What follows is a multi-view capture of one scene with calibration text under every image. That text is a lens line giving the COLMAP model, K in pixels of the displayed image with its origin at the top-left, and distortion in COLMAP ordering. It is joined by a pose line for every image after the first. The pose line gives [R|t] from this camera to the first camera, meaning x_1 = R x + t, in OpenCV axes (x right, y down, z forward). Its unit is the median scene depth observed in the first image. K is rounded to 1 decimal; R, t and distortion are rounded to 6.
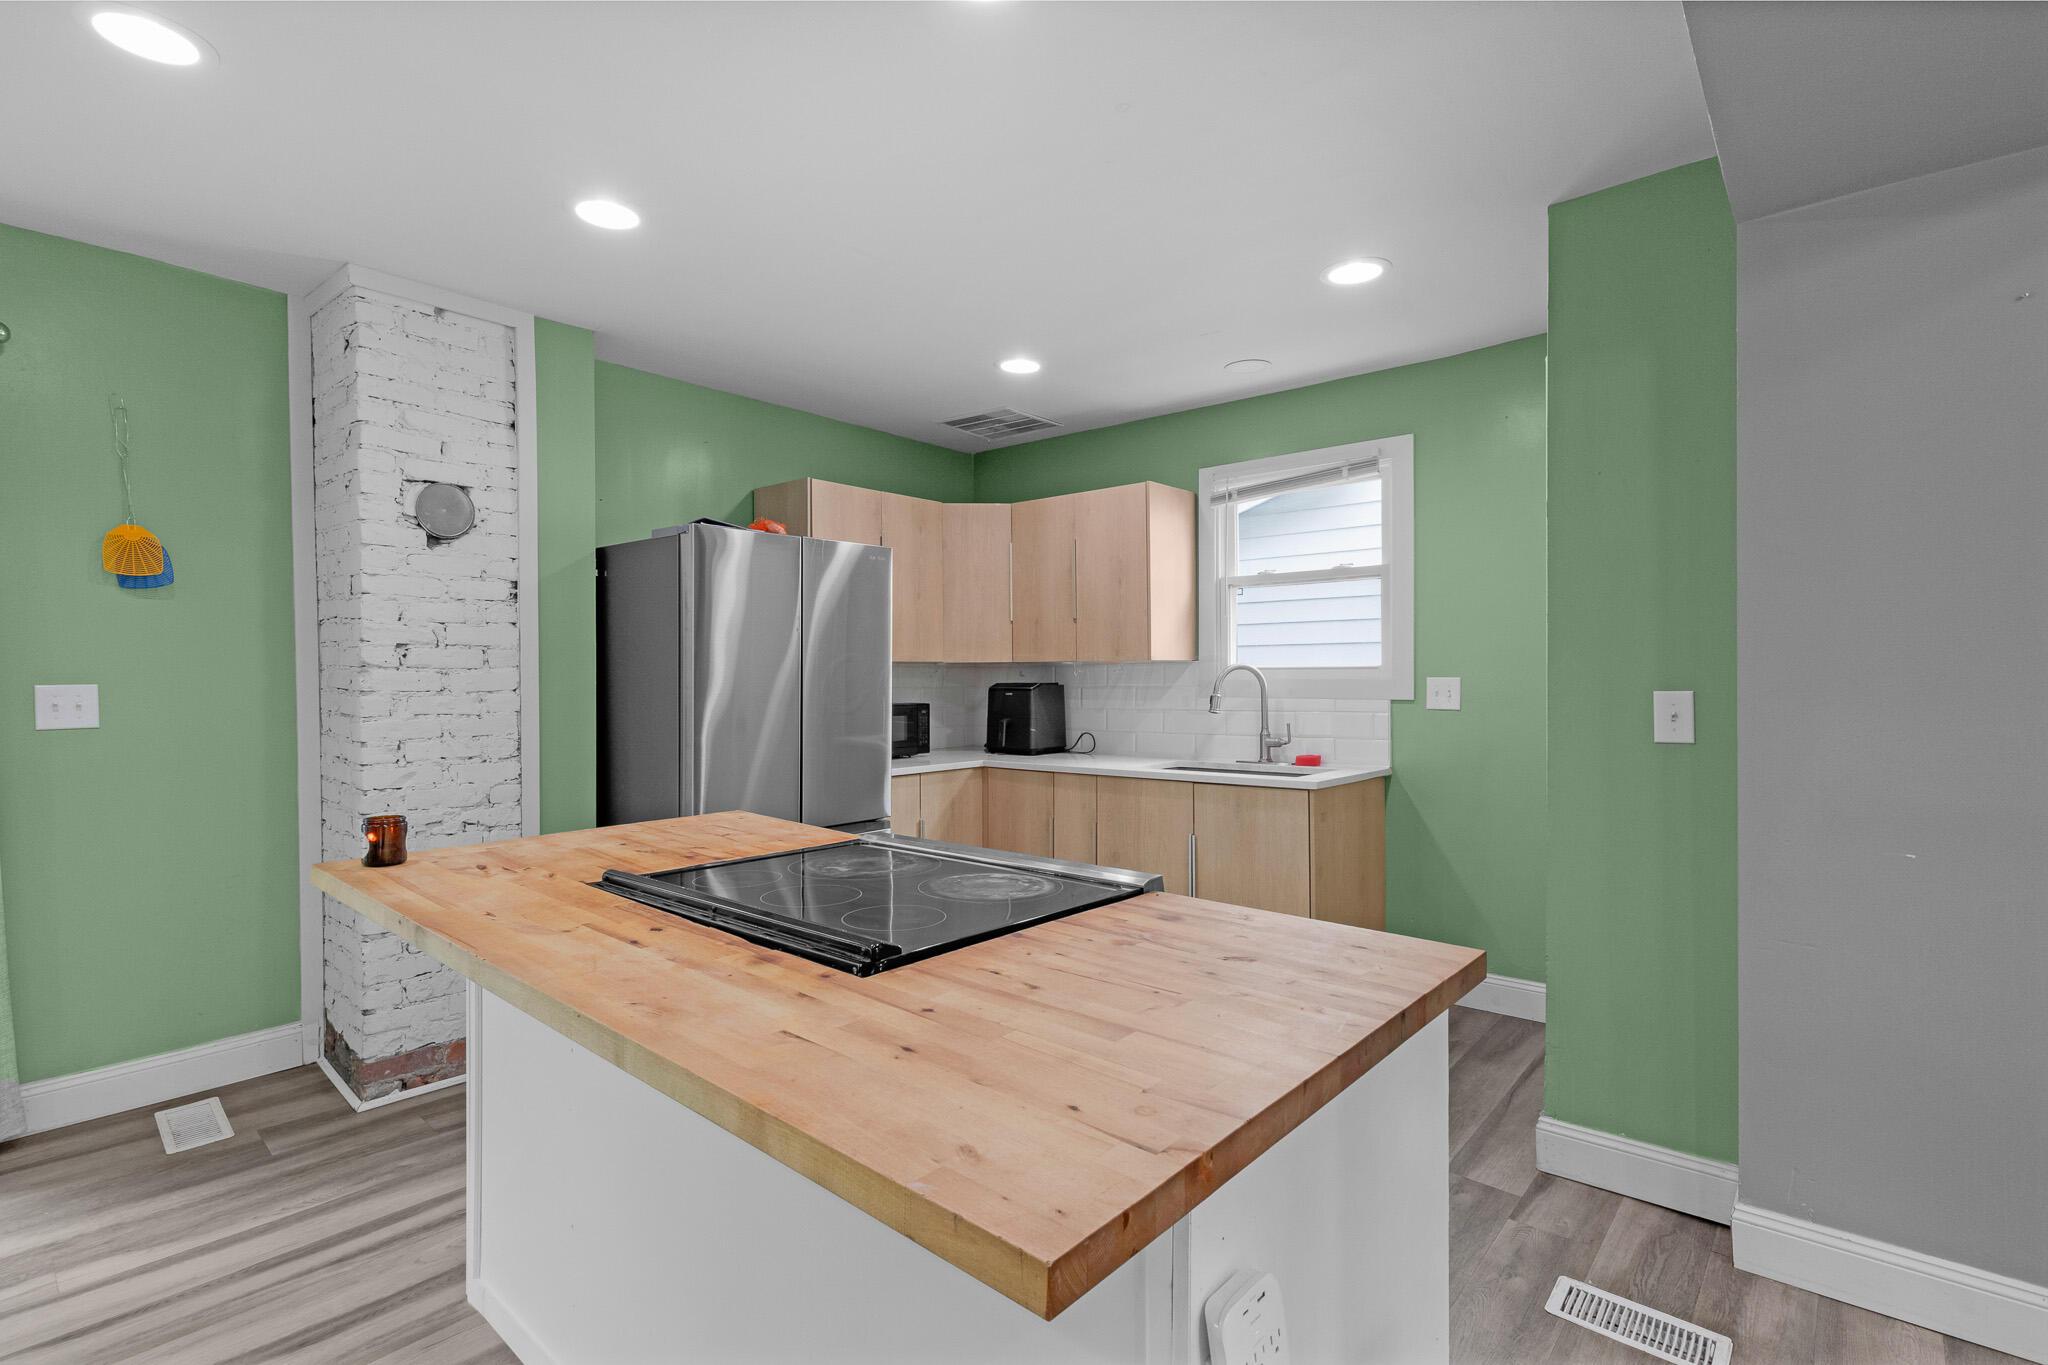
lens RADIAL K [[961.1, 0, 1026.0], [0, 961.1, 683.6], [0, 0, 1]] dist [-0.000236, 0.001322]
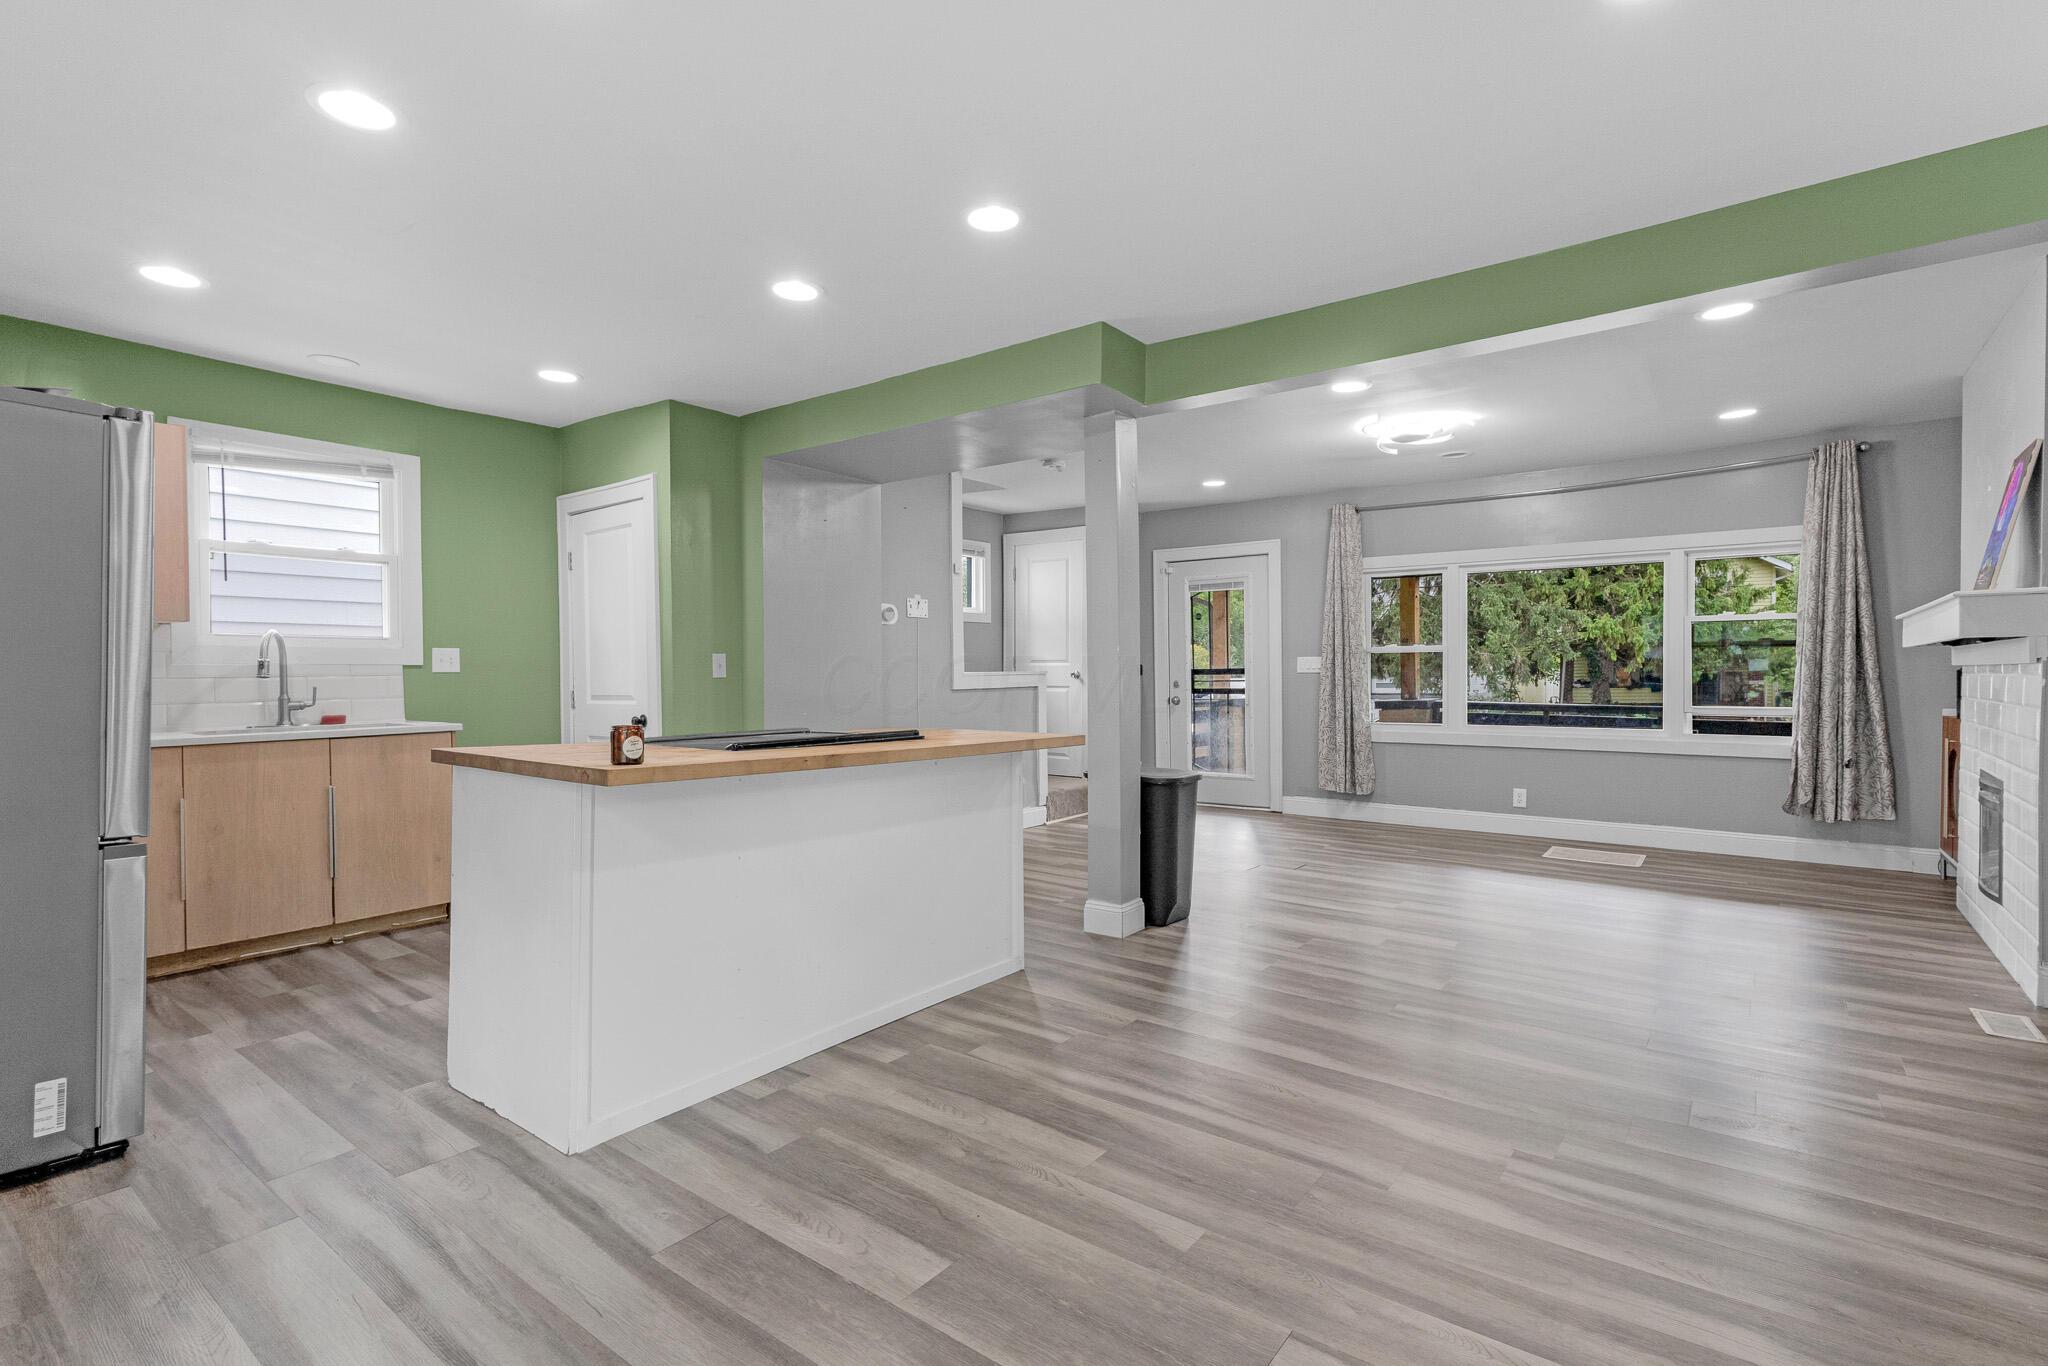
lens RADIAL K [[961.1, 0, 1026.0], [0, 961.1, 677.7], [0, 0, 1]] dist [-0.000236, 0.001322]
pose [[-0.066020, 0.000425, 0.997818, -0.930284], [0.010537, 0.999944, 0.000271, 0.041476], [-0.997763, 0.010532, -0.066020, 0.283558]]
